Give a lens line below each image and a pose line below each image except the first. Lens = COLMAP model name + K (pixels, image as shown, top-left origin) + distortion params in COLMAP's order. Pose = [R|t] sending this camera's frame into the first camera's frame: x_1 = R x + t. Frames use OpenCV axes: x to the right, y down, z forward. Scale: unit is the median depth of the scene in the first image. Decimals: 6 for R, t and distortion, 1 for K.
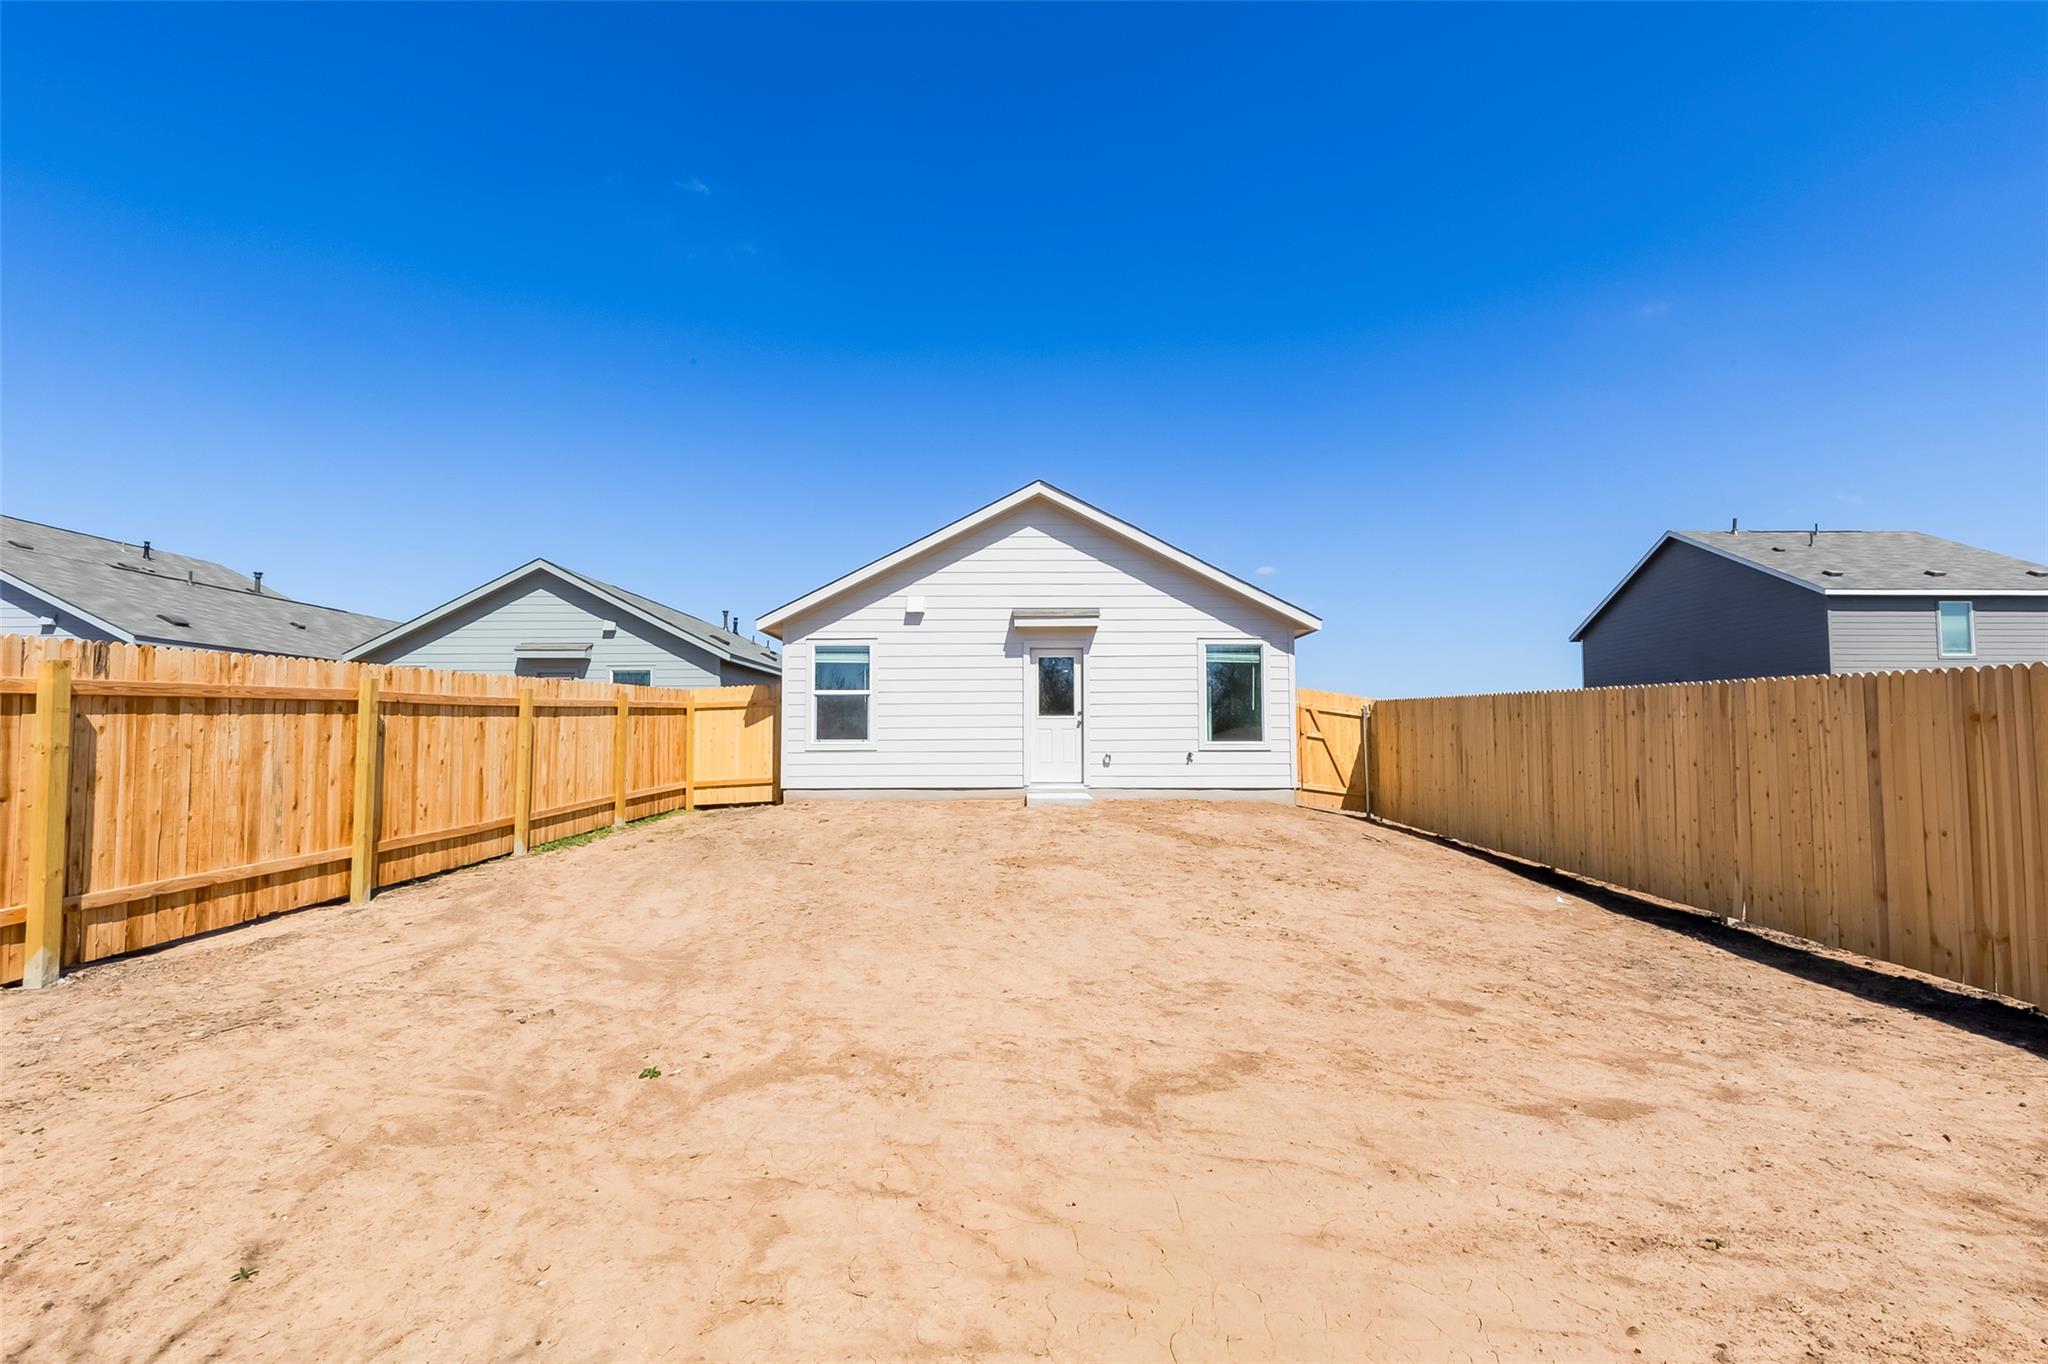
lens RADIAL K [[912.4, 0, 1013.2], [0, 912.4, 685.6], [0, 0, 1]] dist [0.008531, -0.000867]
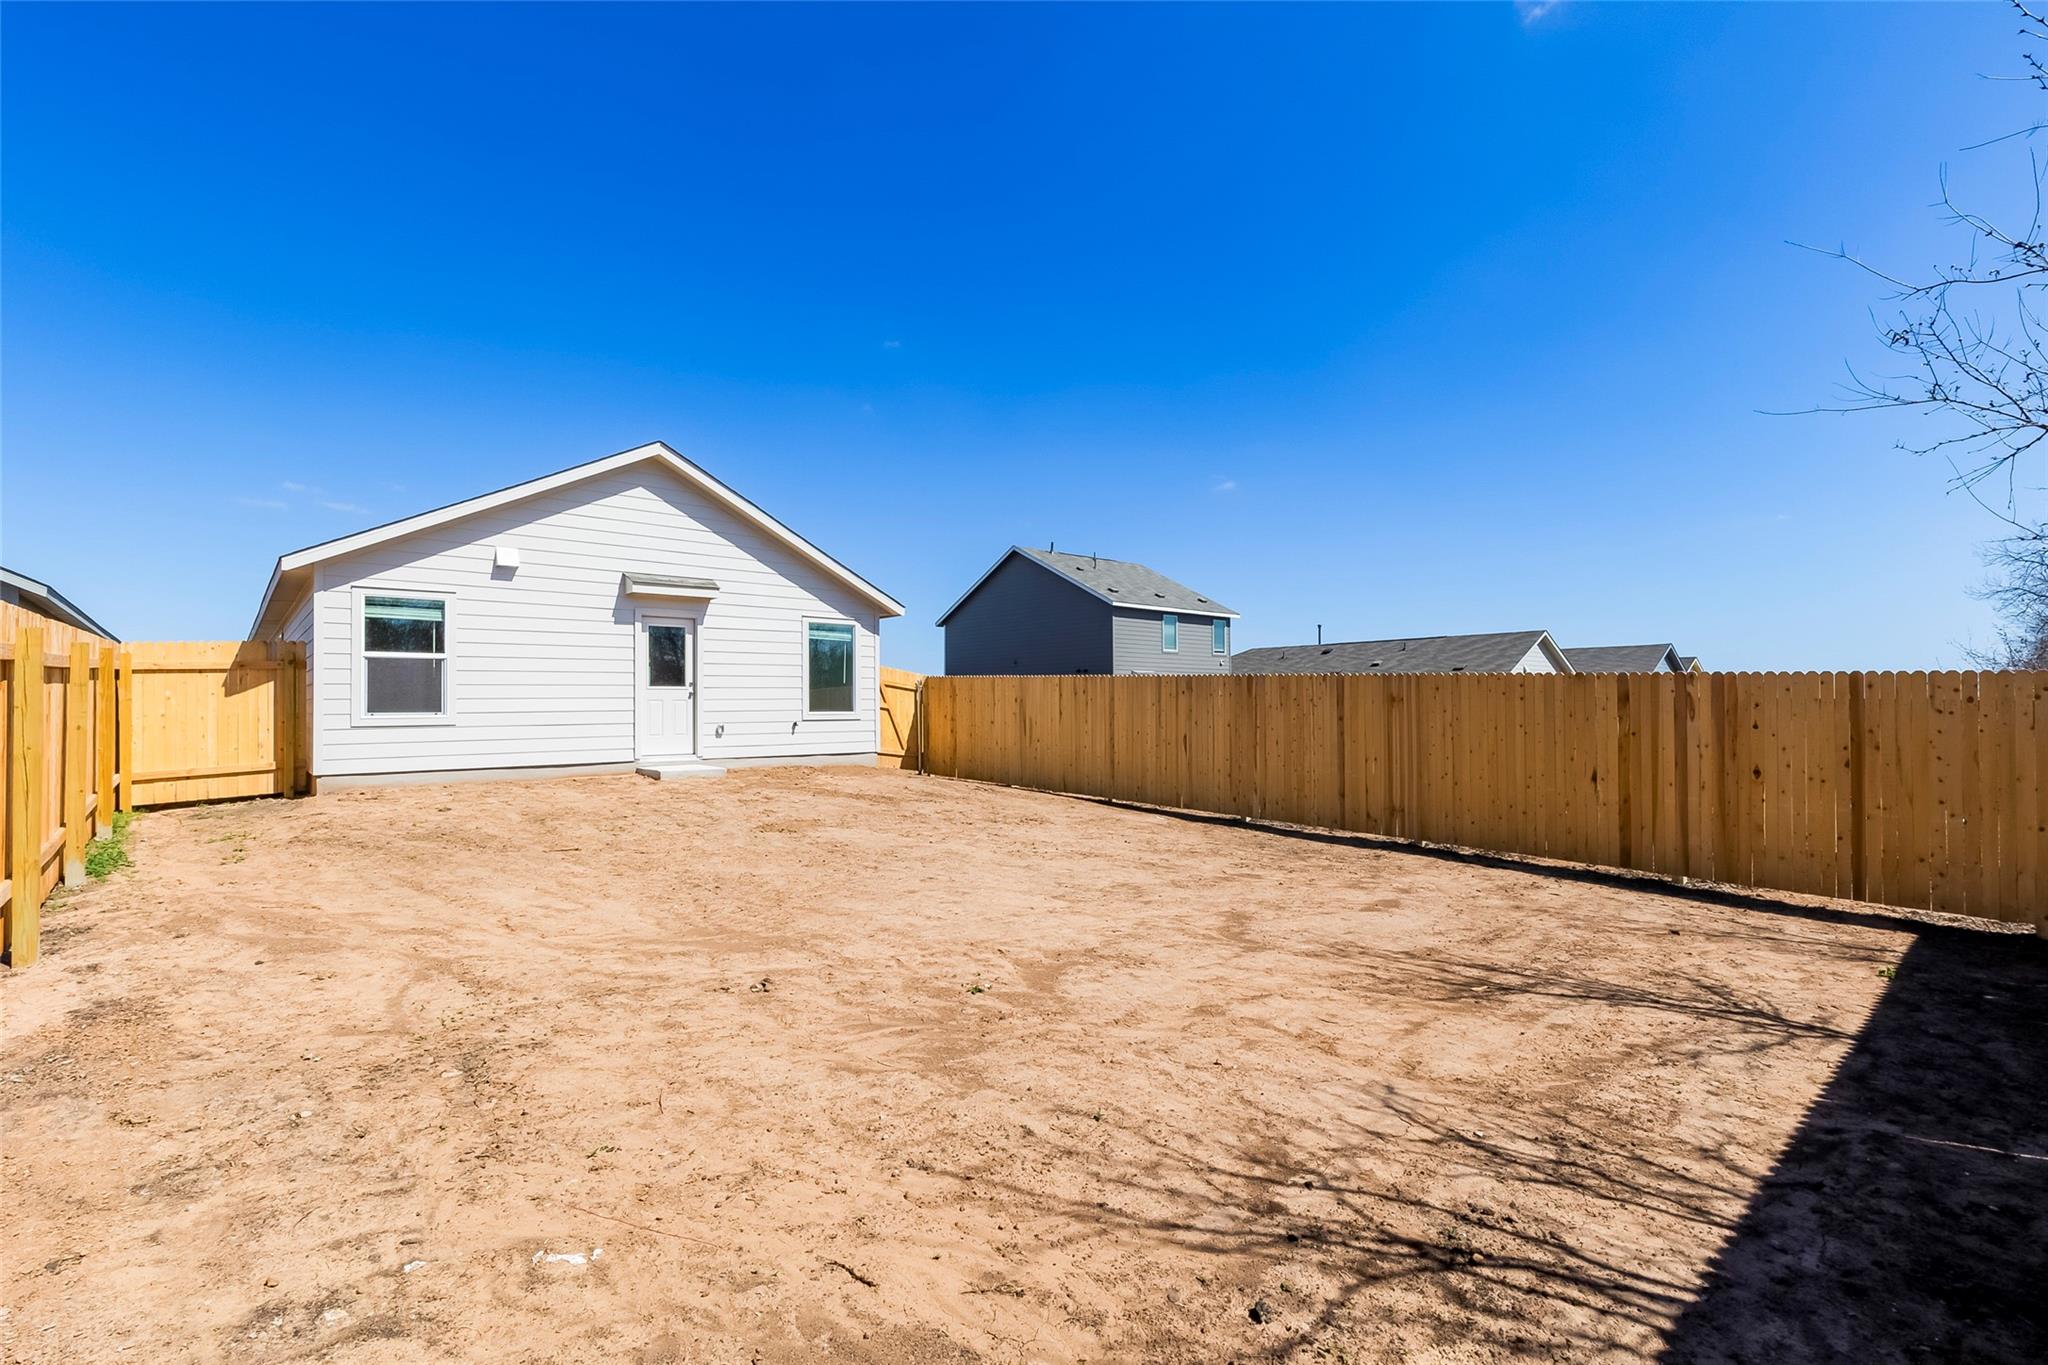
lens RADIAL K [[926.4, 0, 1004.3], [0, 926.4, 685.8], [0, 0, 1]] dist [0.014305, -0.007022]
pose [[0.761345, 0.011892, 0.648238, -0.555269], [-0.035572, 0.999092, 0.023450, -0.006451], [-0.647371, -0.040913, 0.761076, 0.022209]]
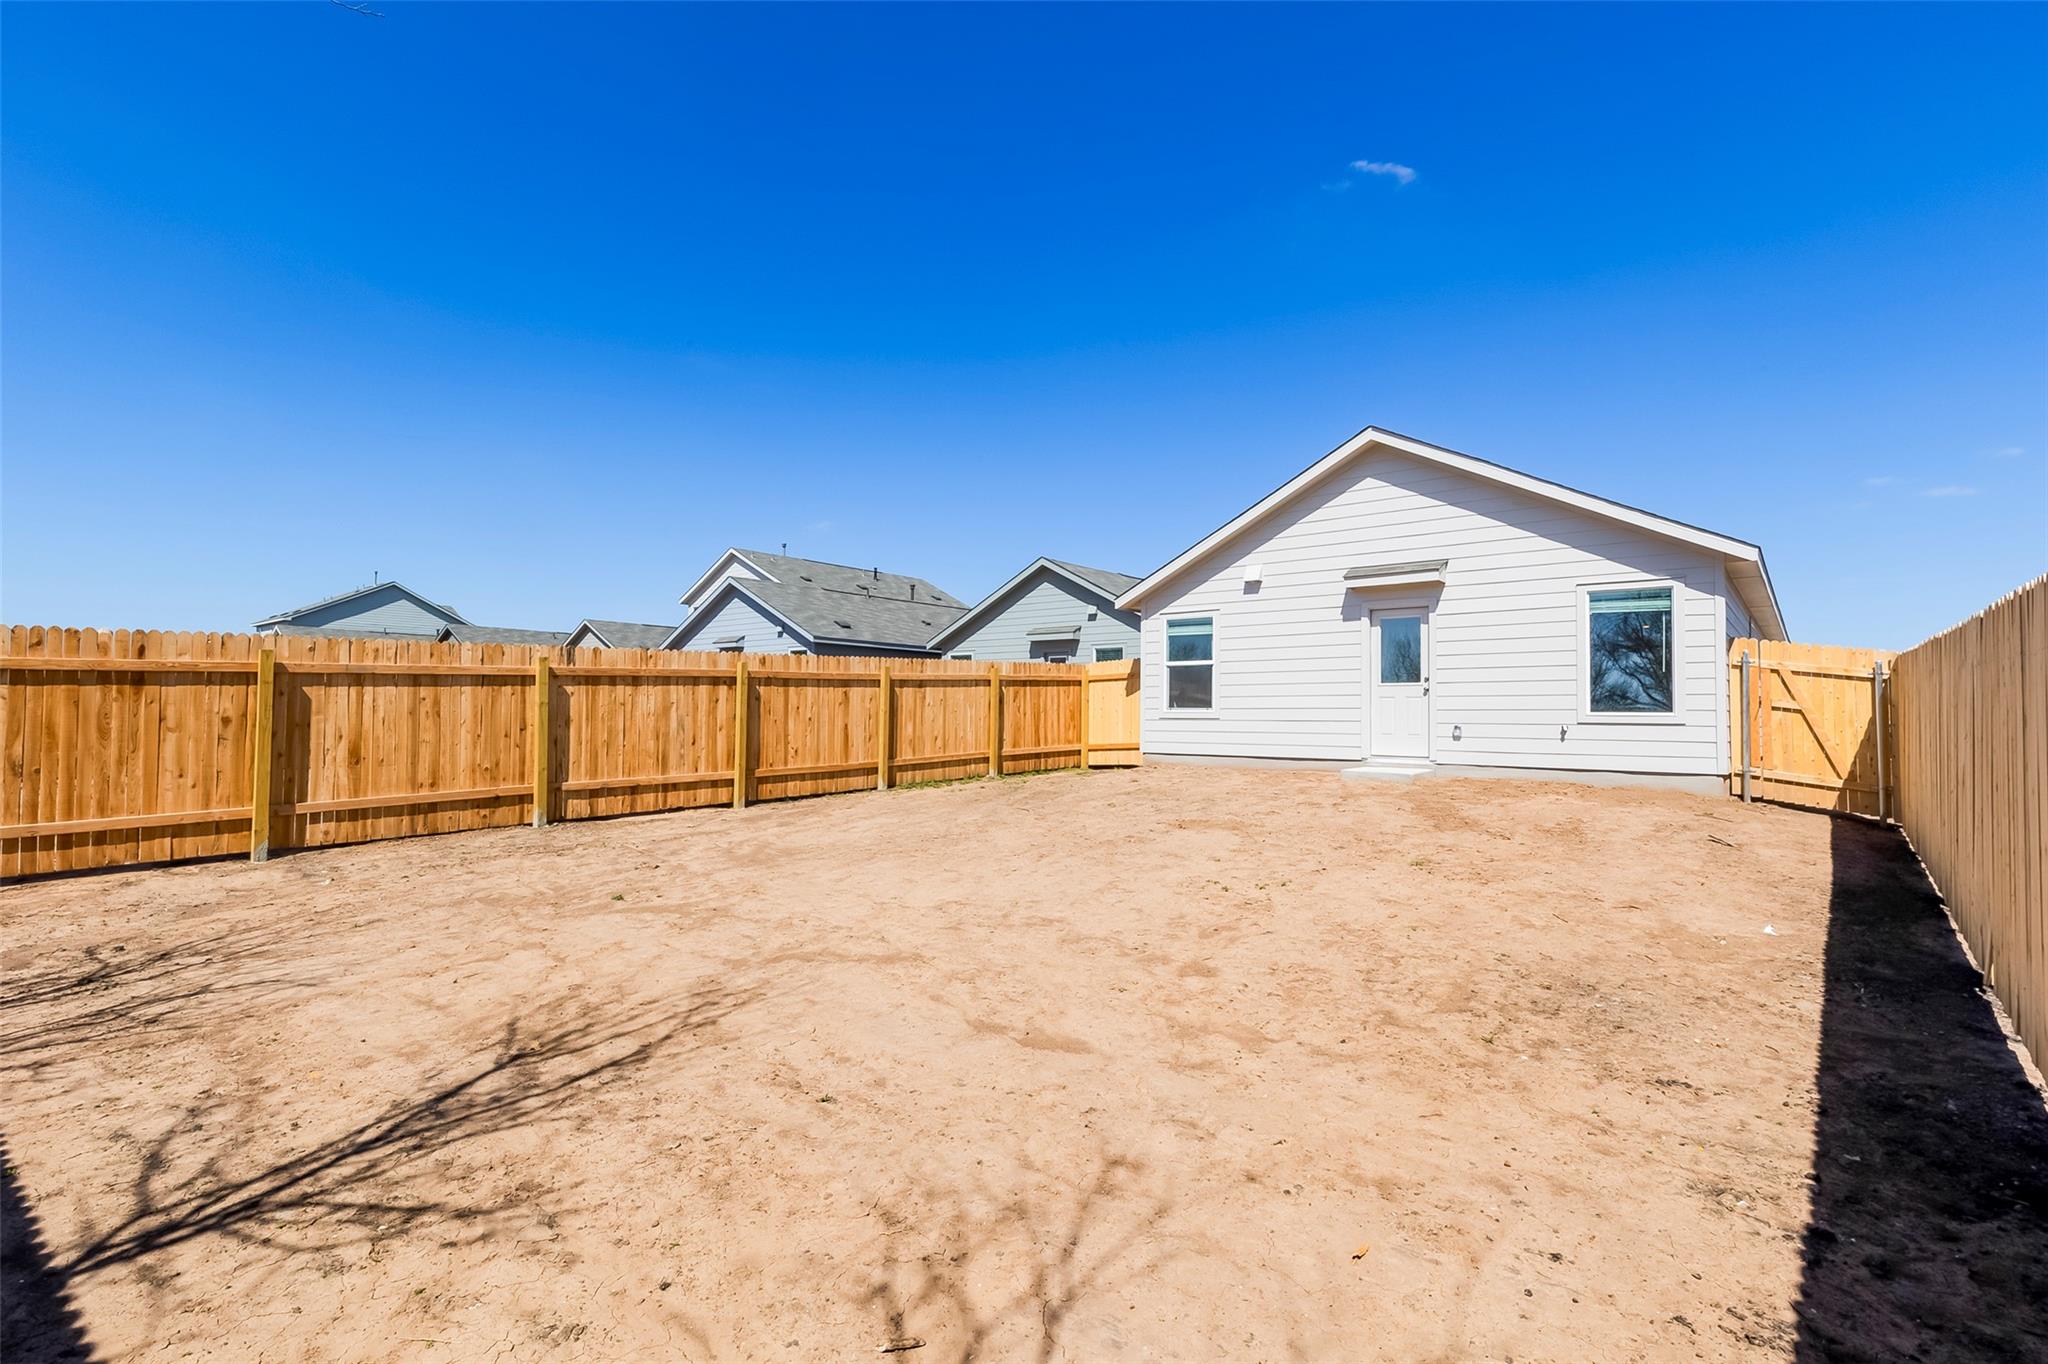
lens RADIAL K [[935.9, 0, 1024.0], [0, 935.9, 682.0], [0, 0, 1]] dist [0.008241, -0.001343]
pose [[0.780560, -0.013062, -0.624944, 0.582834], [0.028256, 0.999497, 0.014401, 0.014740], [0.624442, -0.028899, 0.780537, 0.069678]]
